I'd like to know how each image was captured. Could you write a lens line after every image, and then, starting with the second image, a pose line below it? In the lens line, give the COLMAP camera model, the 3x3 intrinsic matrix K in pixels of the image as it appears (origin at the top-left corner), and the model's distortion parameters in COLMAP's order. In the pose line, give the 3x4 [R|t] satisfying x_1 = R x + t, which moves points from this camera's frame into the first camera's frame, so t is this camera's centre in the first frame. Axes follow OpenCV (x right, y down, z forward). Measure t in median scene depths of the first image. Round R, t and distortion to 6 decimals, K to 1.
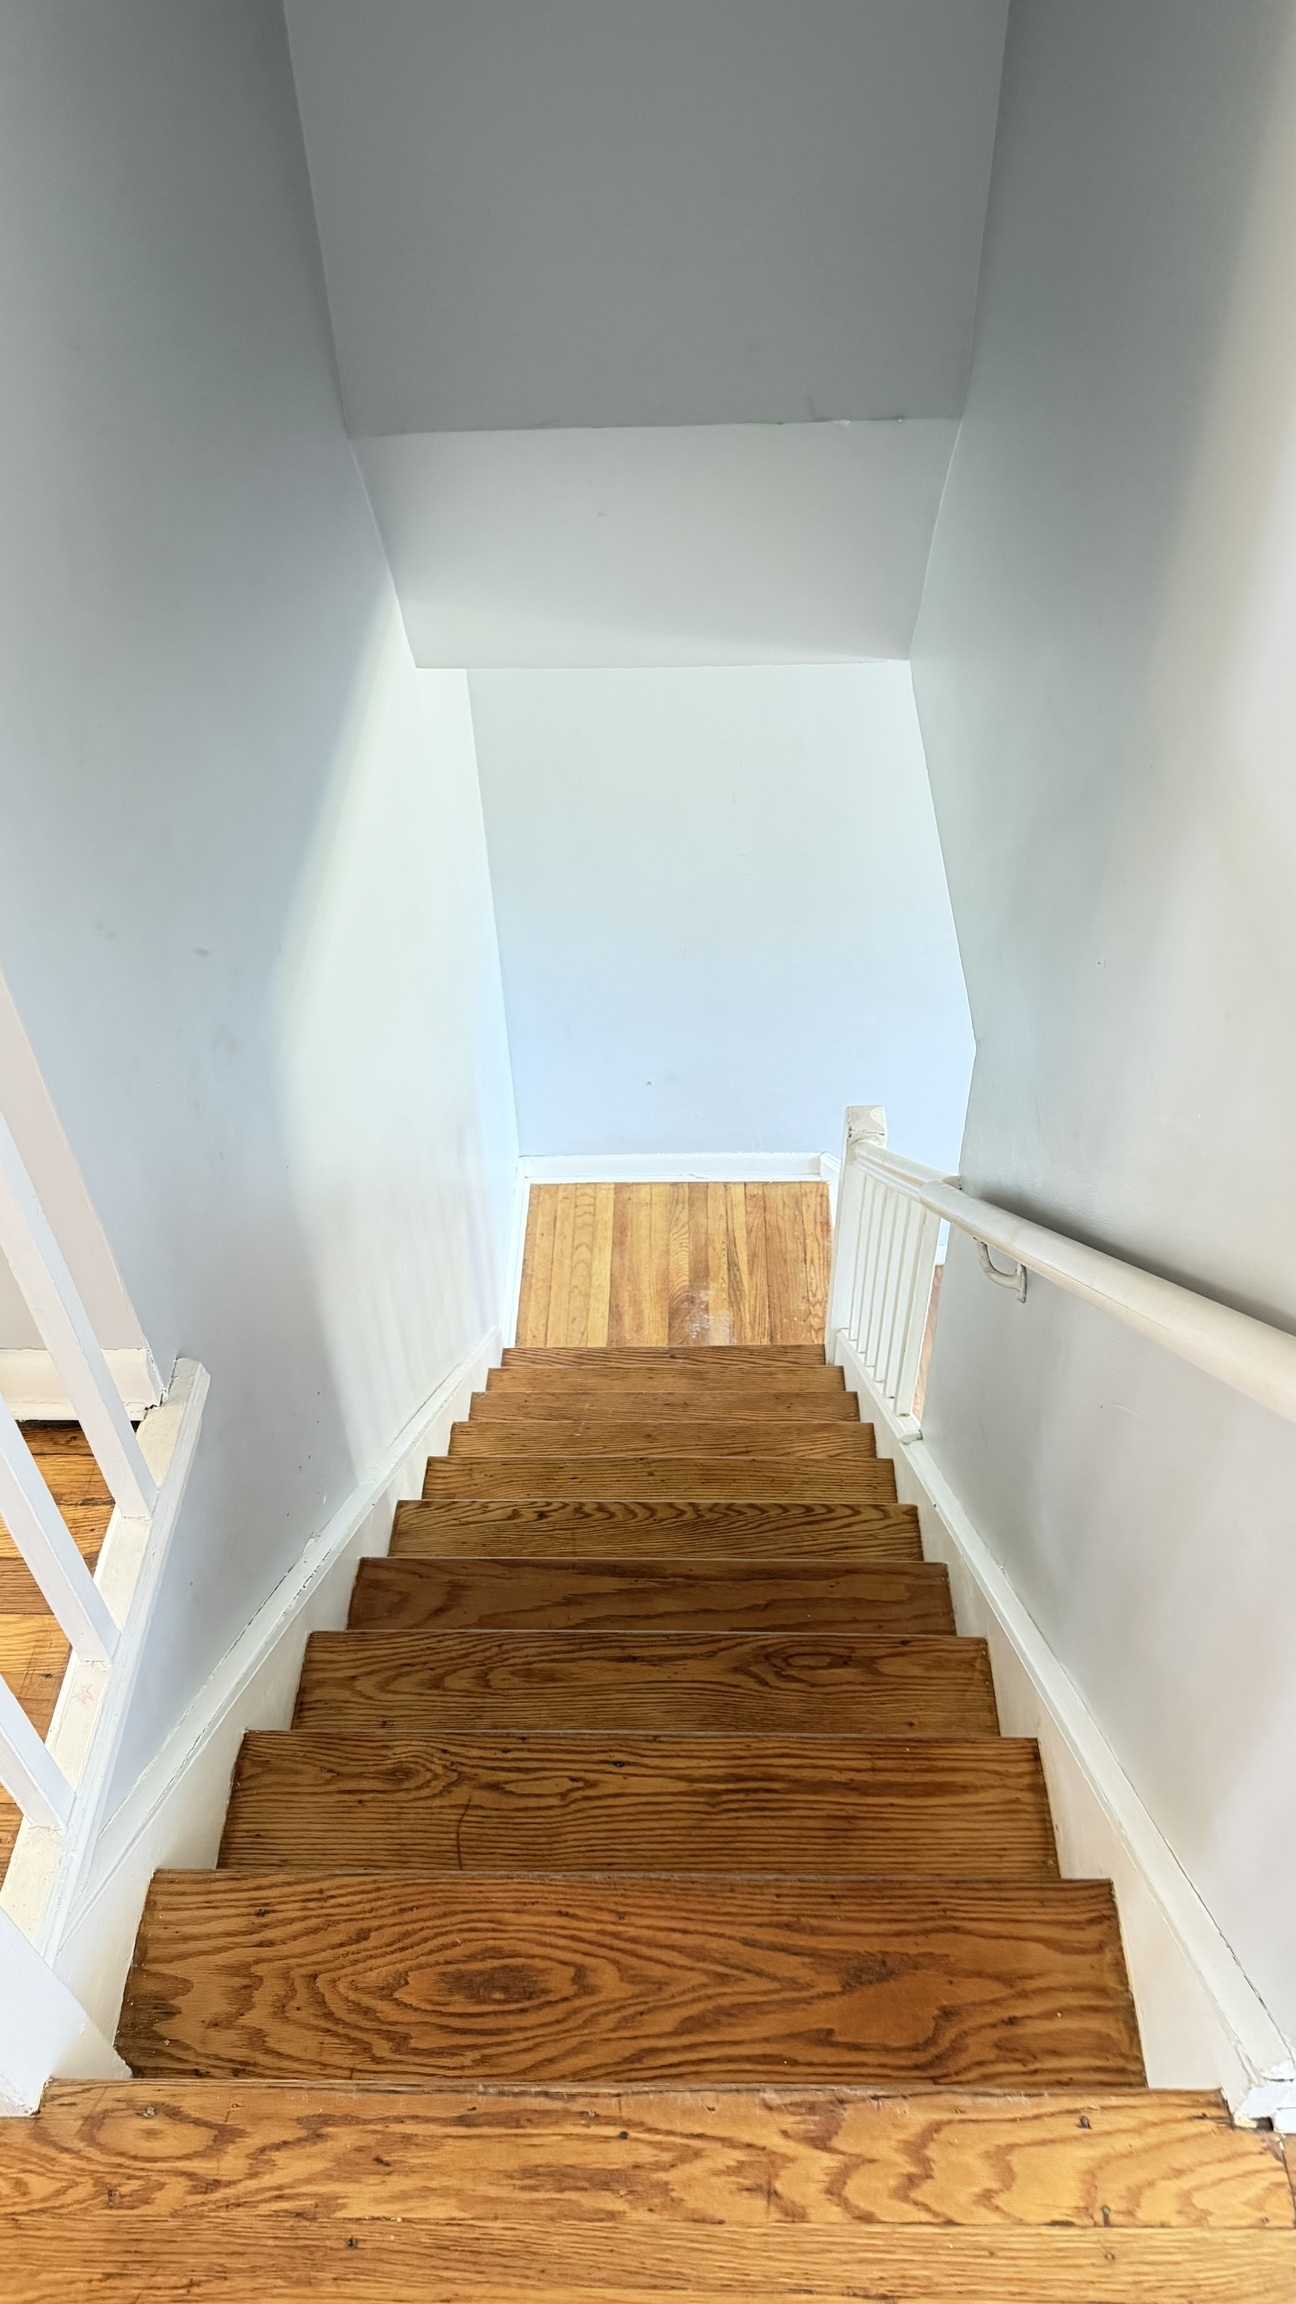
lens RADIAL K [[1647.8, 0, 646.4], [0, 1647.8, 1152.0], [0, 0, 1]] dist [0.003632, 0.000845]
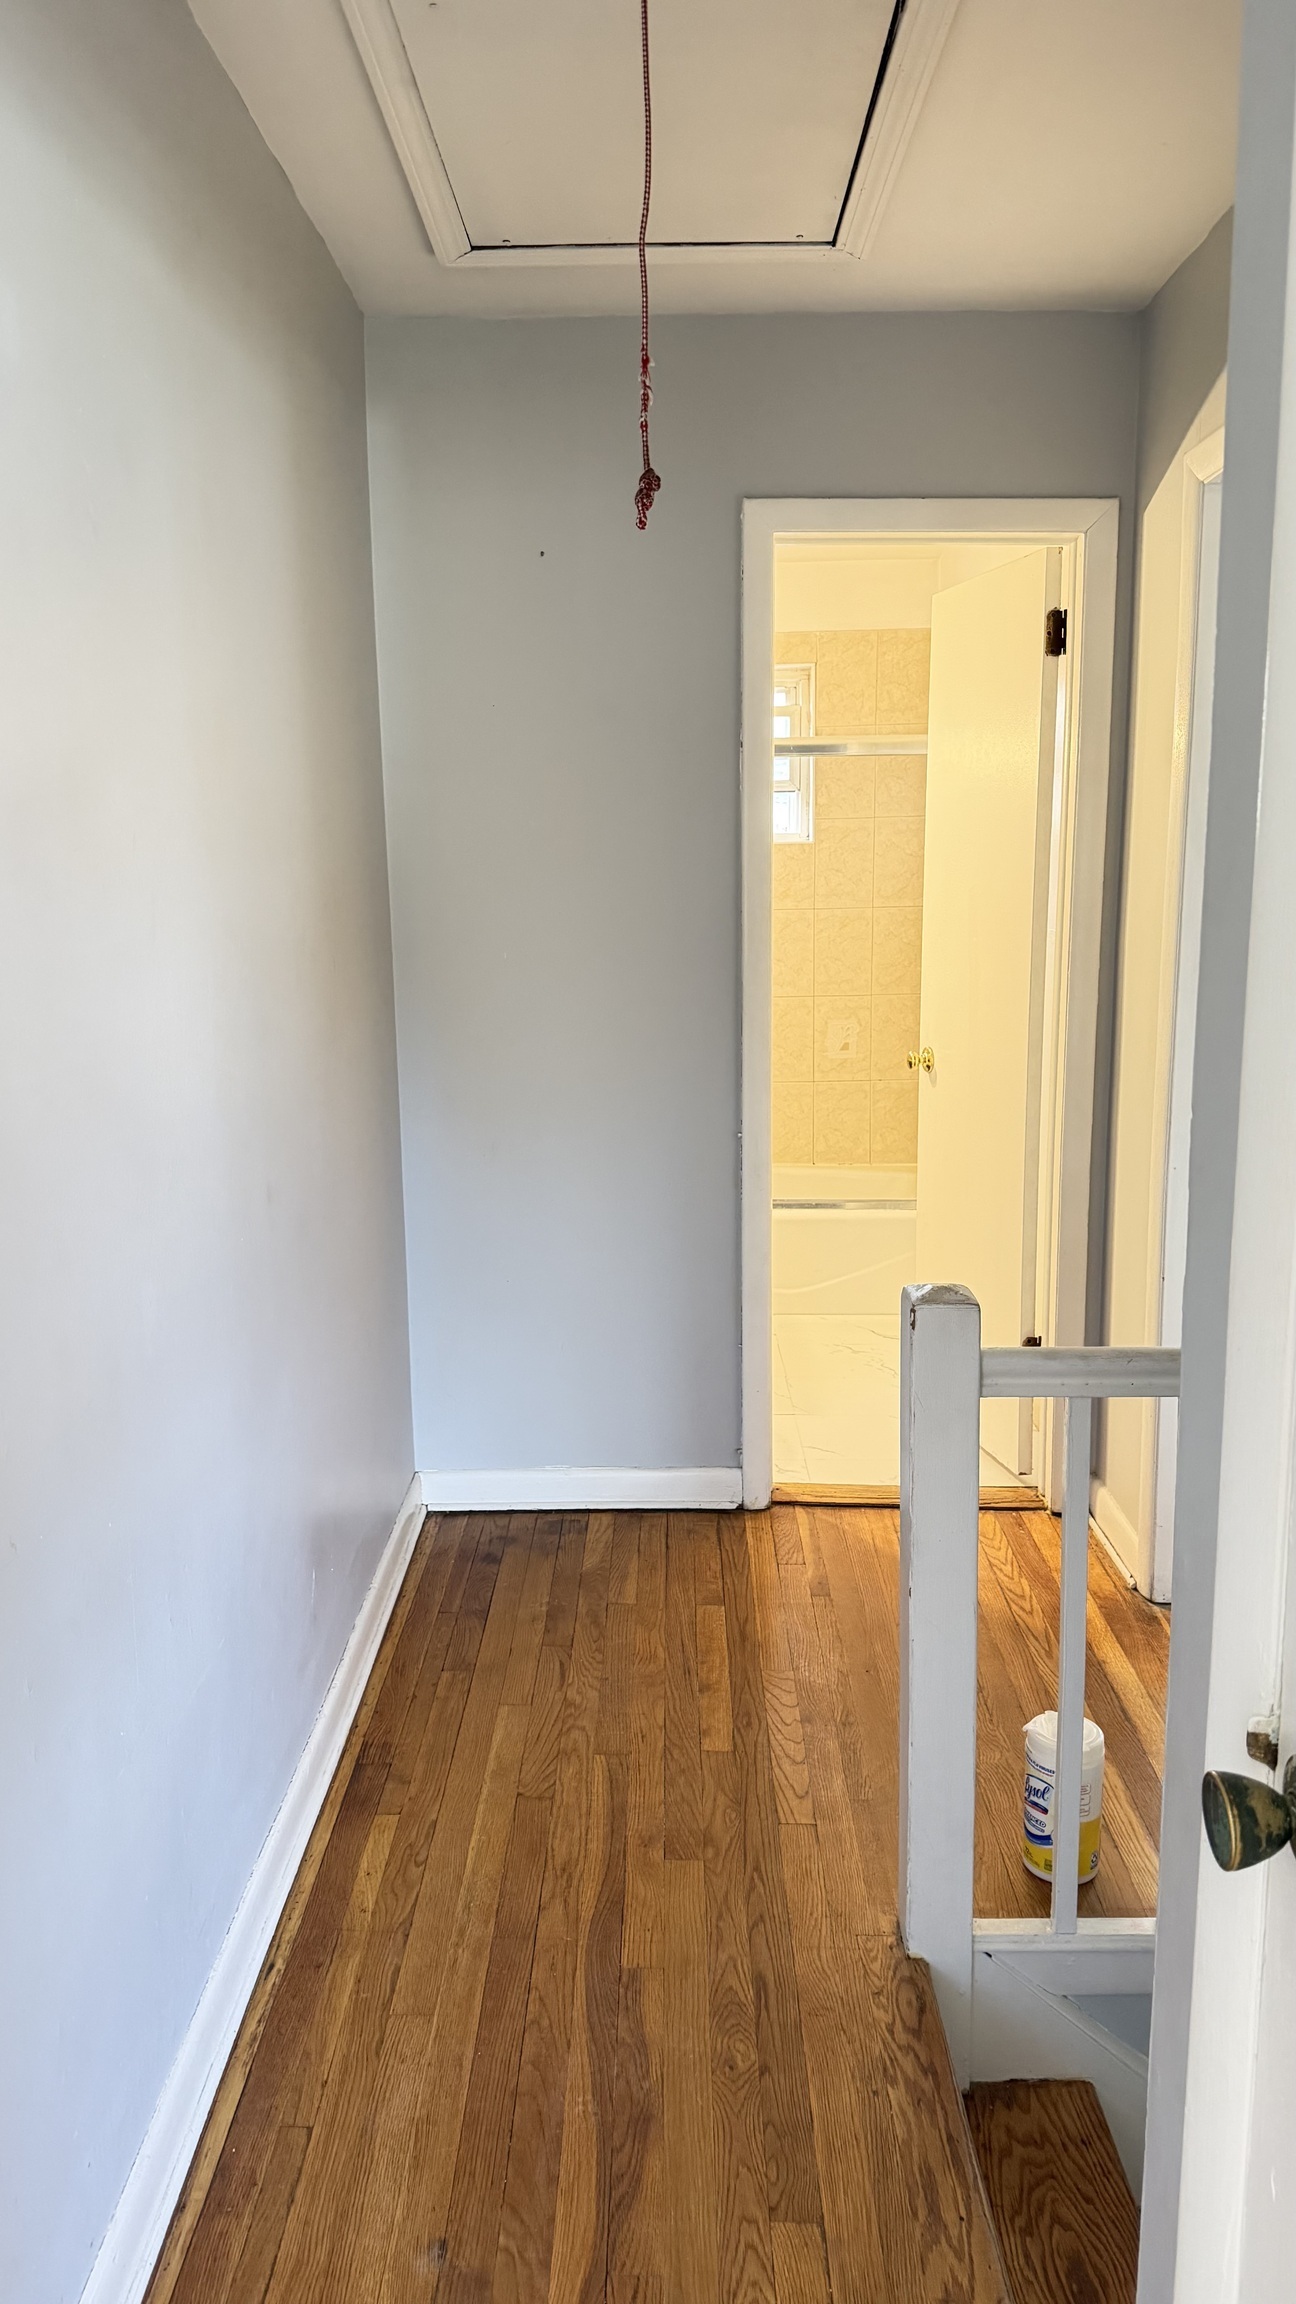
lens RADIAL K [[1647.8, 0, 649.7], [0, 1647.8, 1153.1], [0, 0, 1]] dist [0.003632, 0.000845]
pose [[0.020895, 0.206266, -0.978273, 1.044964], [-0.698920, 0.702681, 0.133230, -0.073221], [0.714895, 0.680950, 0.158846, -0.085912]]
